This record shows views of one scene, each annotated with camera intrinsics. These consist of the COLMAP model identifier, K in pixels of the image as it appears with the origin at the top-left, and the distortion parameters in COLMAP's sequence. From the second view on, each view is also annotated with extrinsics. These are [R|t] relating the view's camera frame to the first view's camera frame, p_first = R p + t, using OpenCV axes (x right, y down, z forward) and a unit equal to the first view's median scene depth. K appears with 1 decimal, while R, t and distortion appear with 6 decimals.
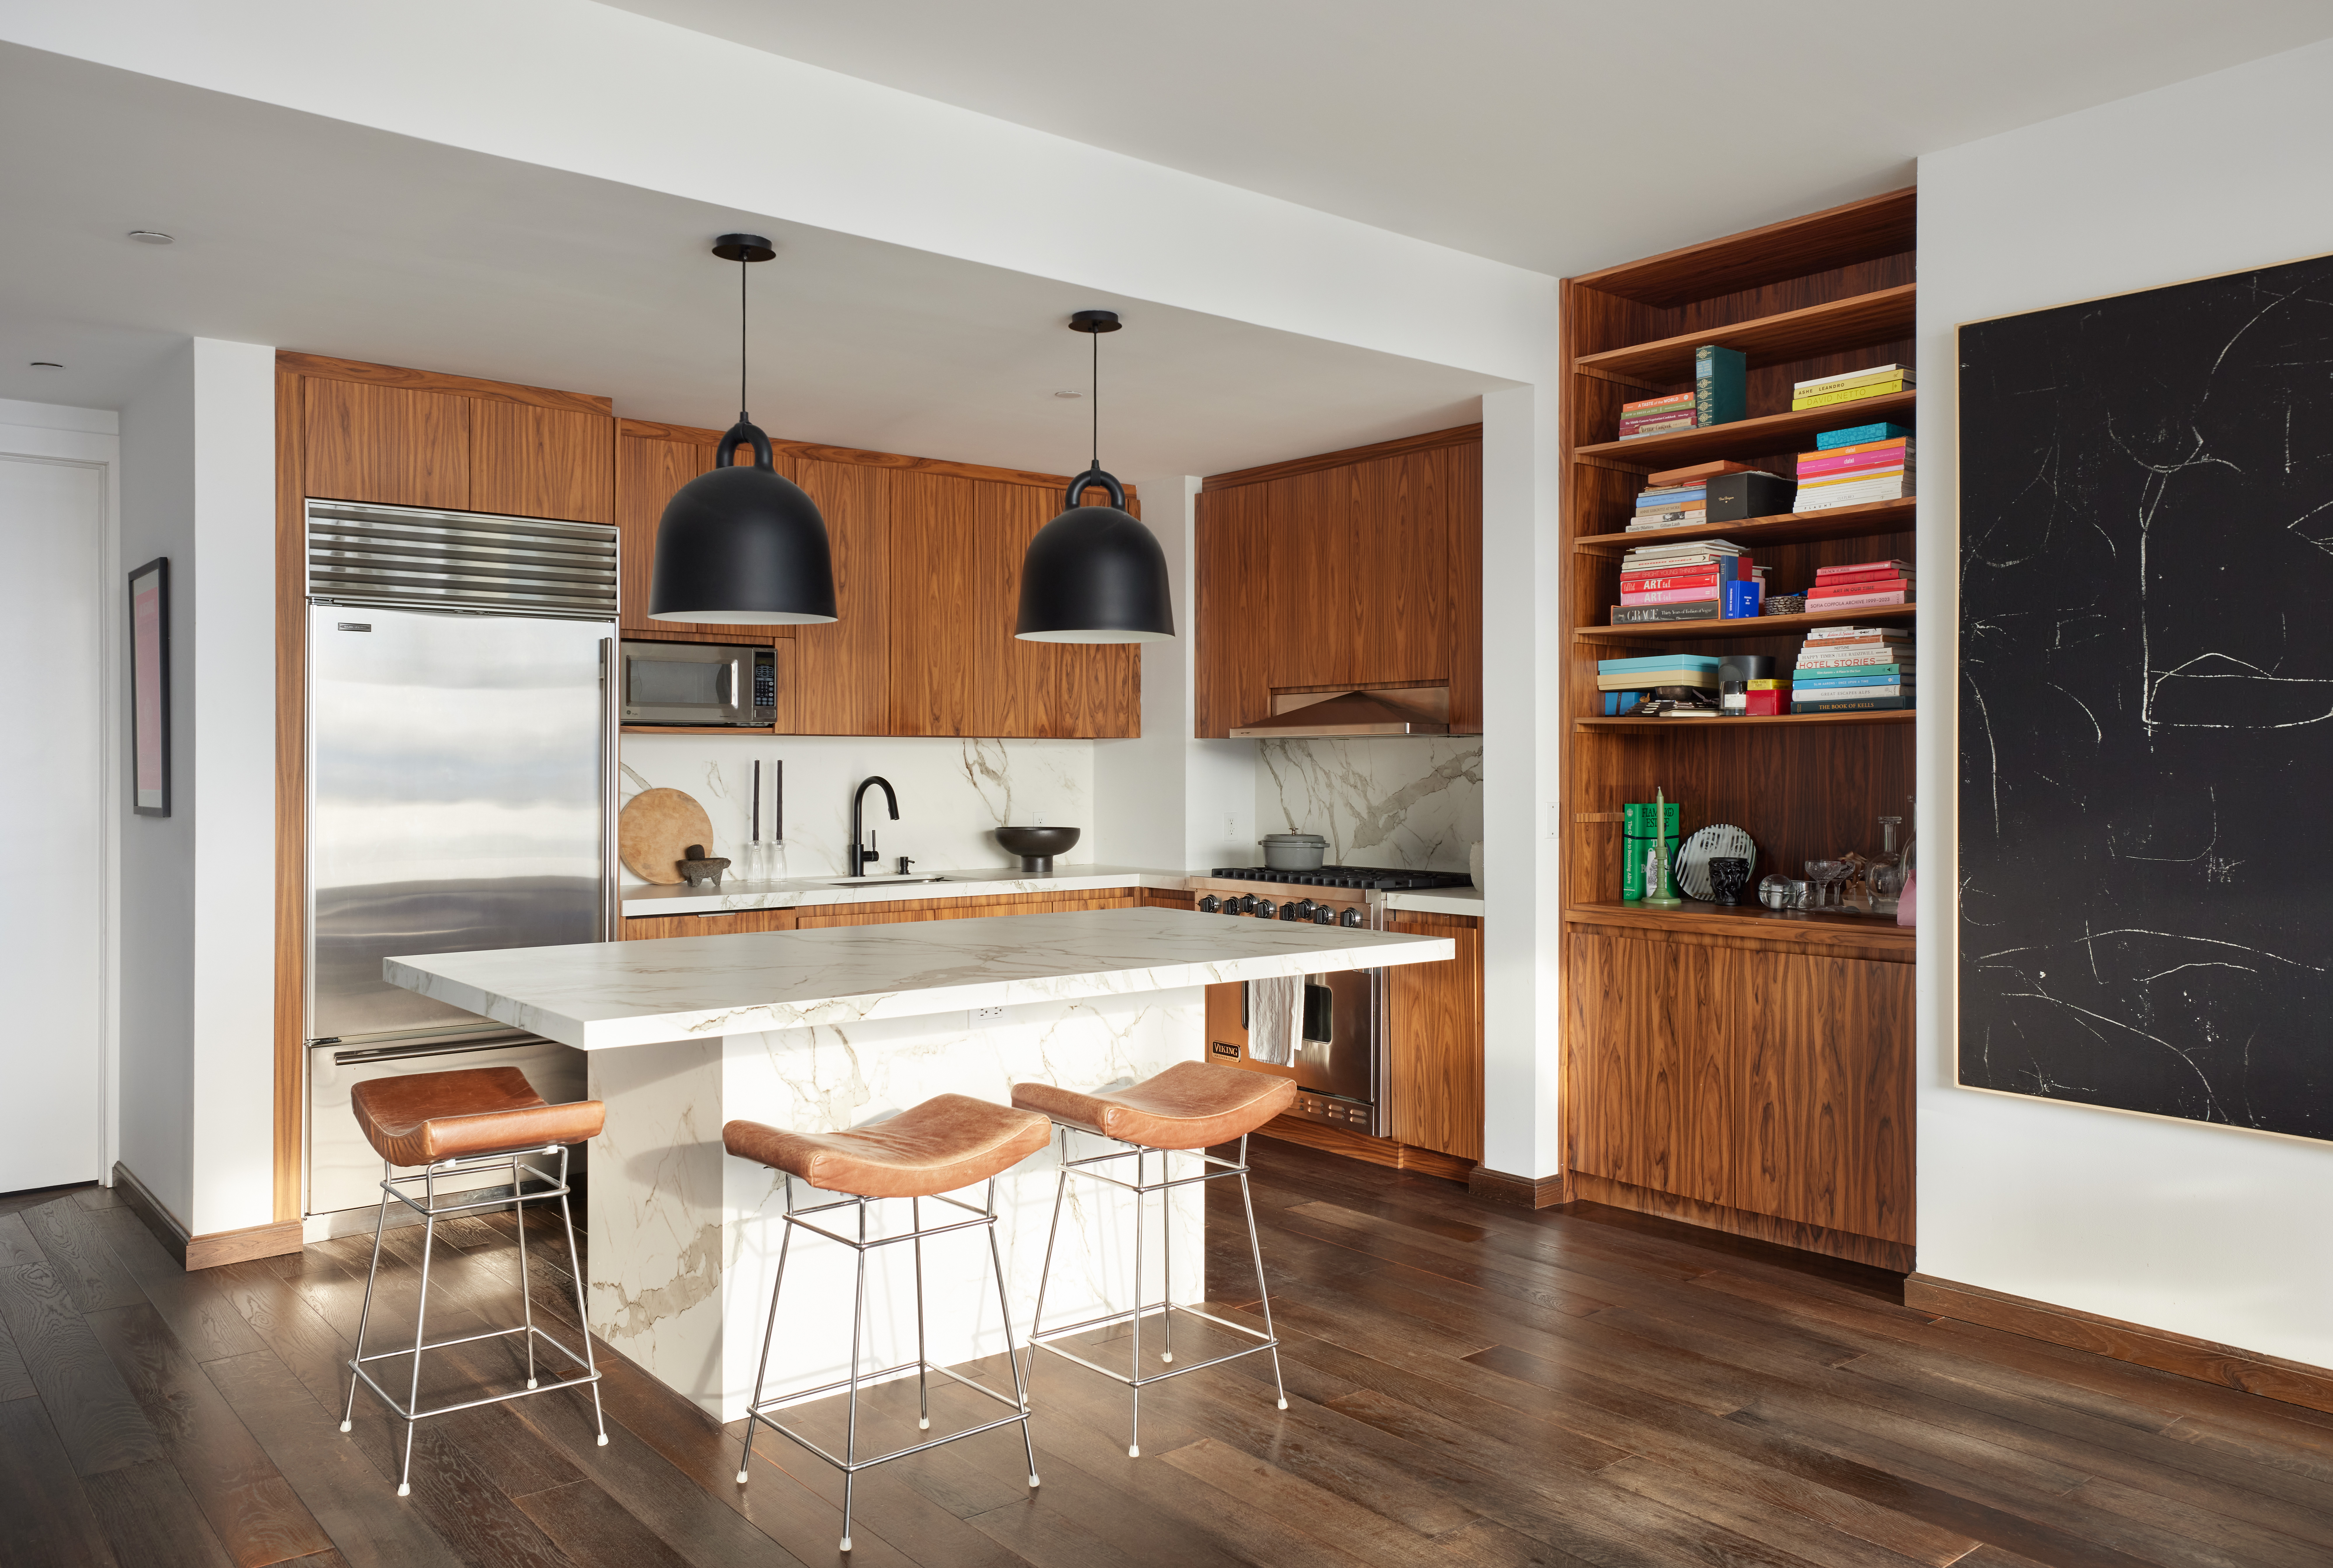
lens RADIAL K [[1731.3, 0, 1167.7], [0, 1731.3, 779.1], [0, 0, 1]] dist [0.001775, -0.000198]
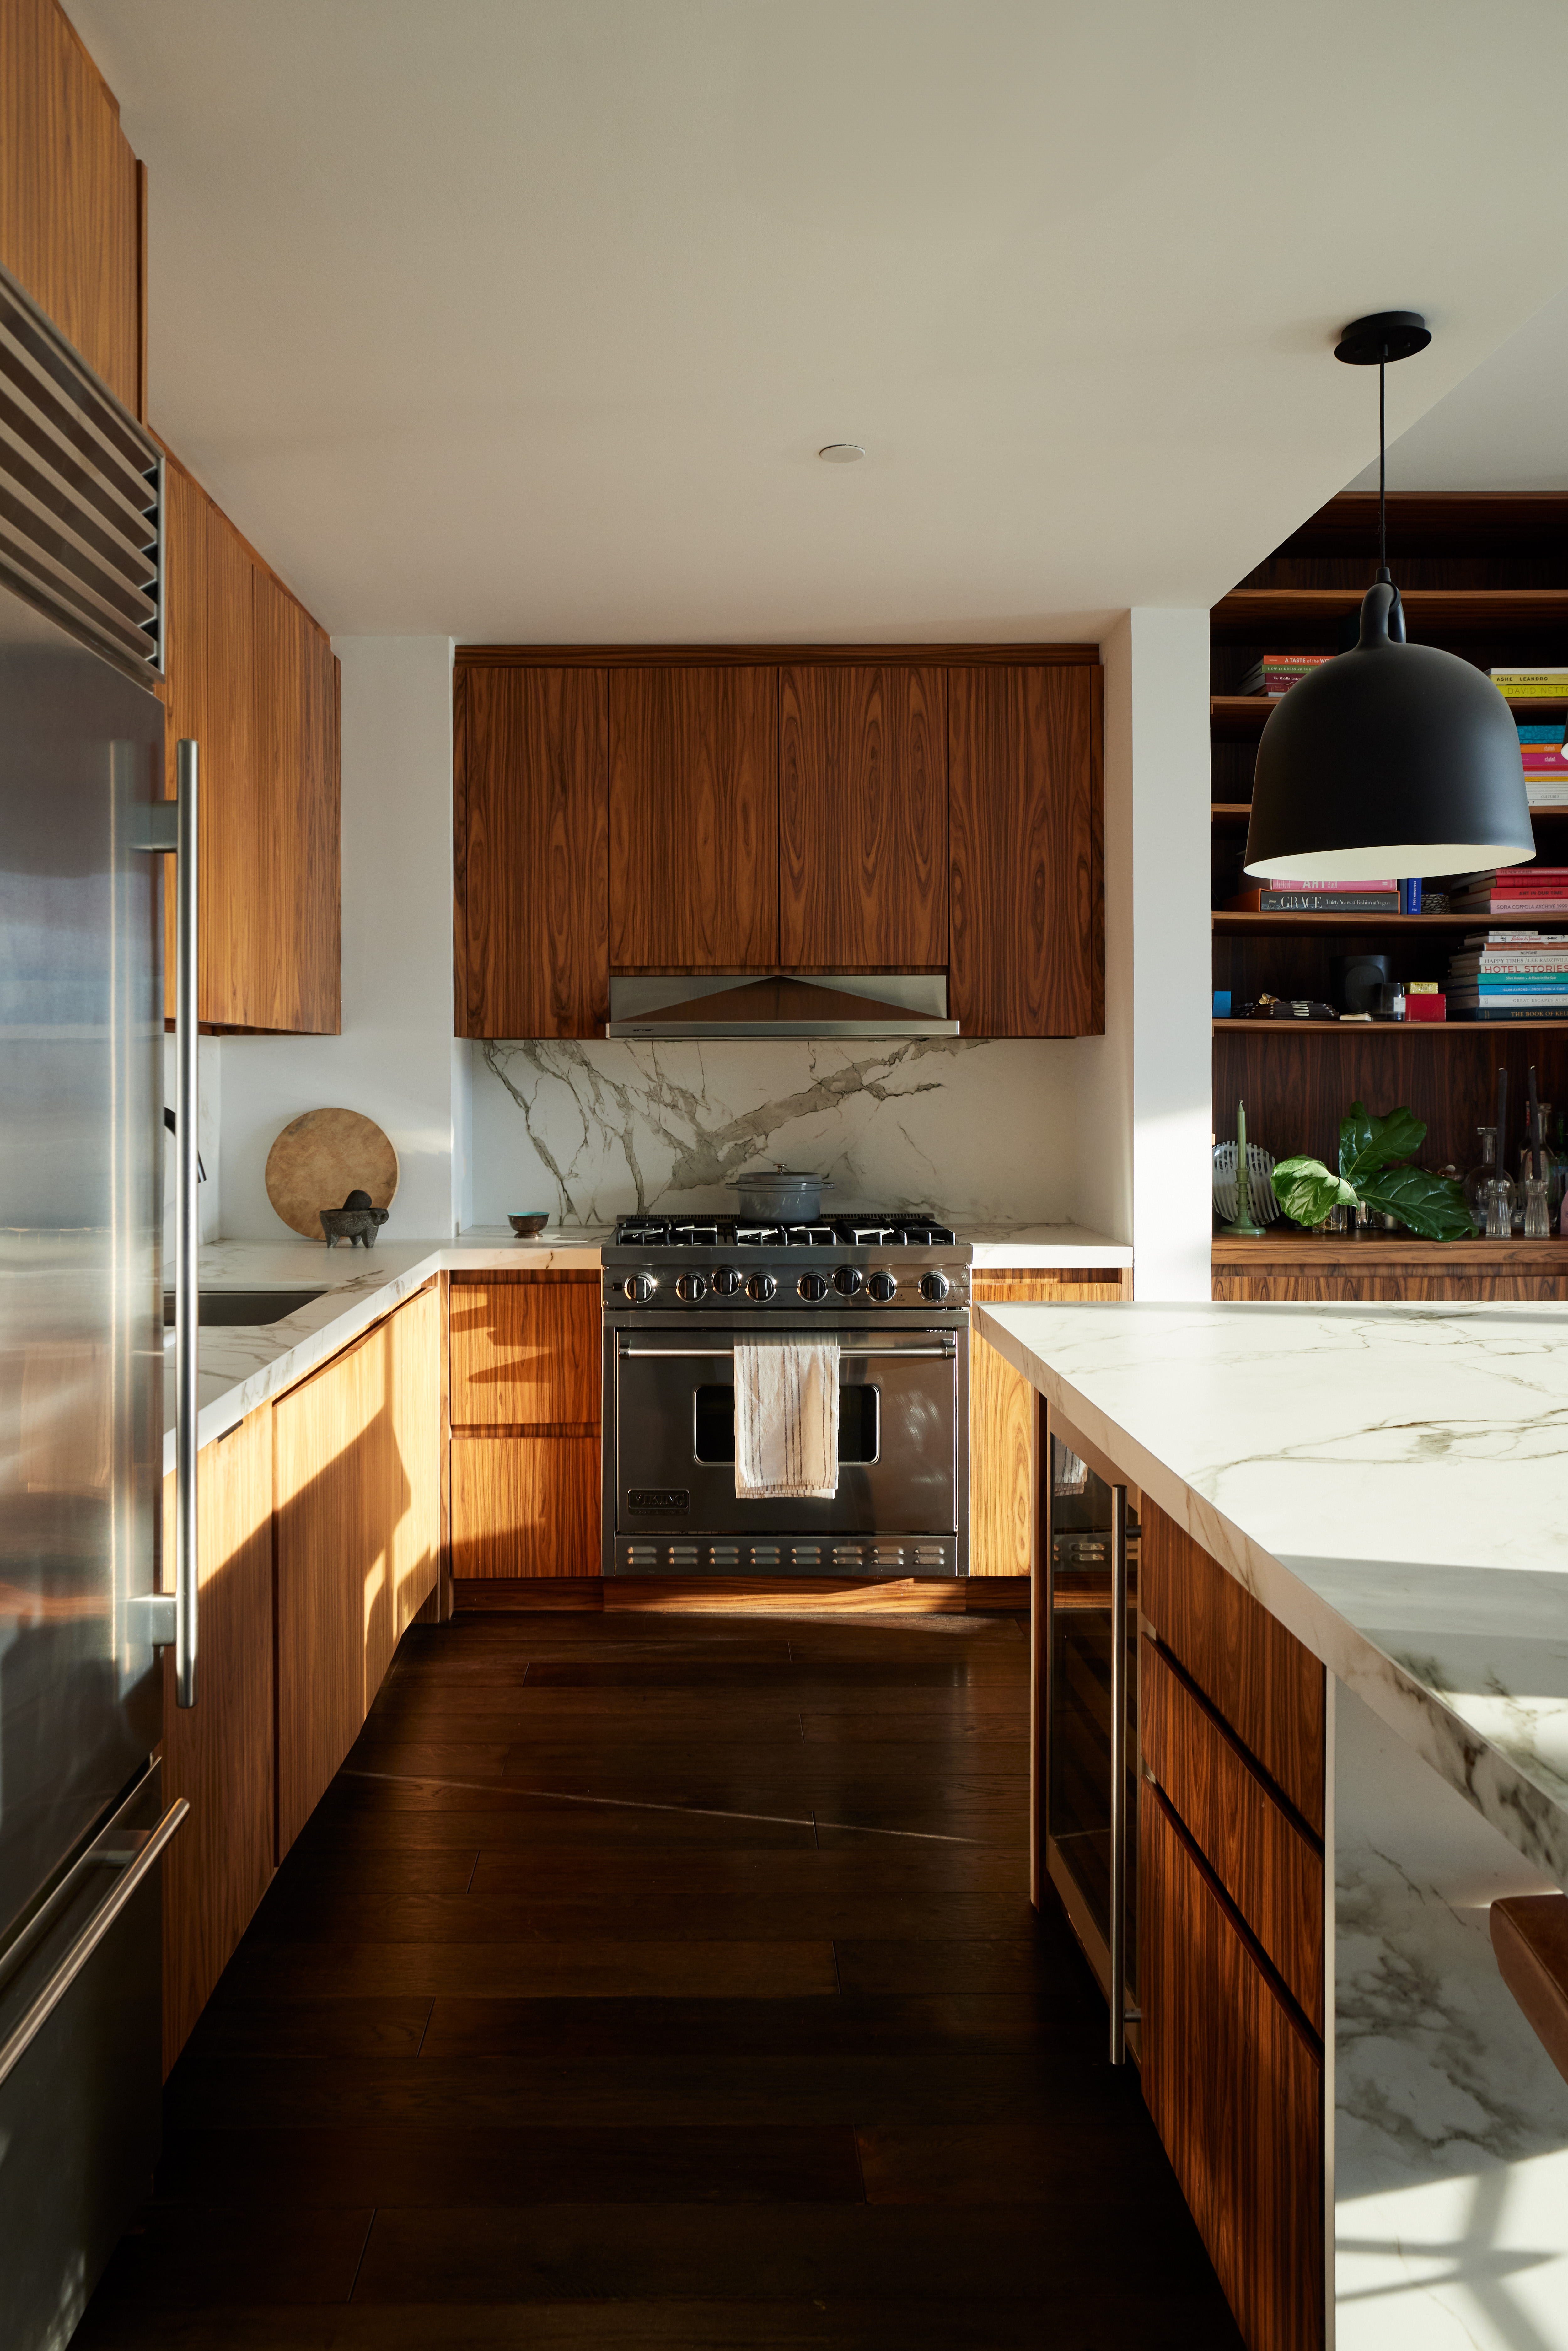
lens RADIAL K [[1609.1, 0, 759.0], [0, 1609.1, 1064.8], [0, 0, 1]] dist [-0.000122, 0.000500]
pose [[0.624070, 0.001666, 0.781367, -0.451385], [0.008833, 0.999919, -0.009186, -0.007304], [-0.781319, 0.012635, 0.624004, 0.611476]]
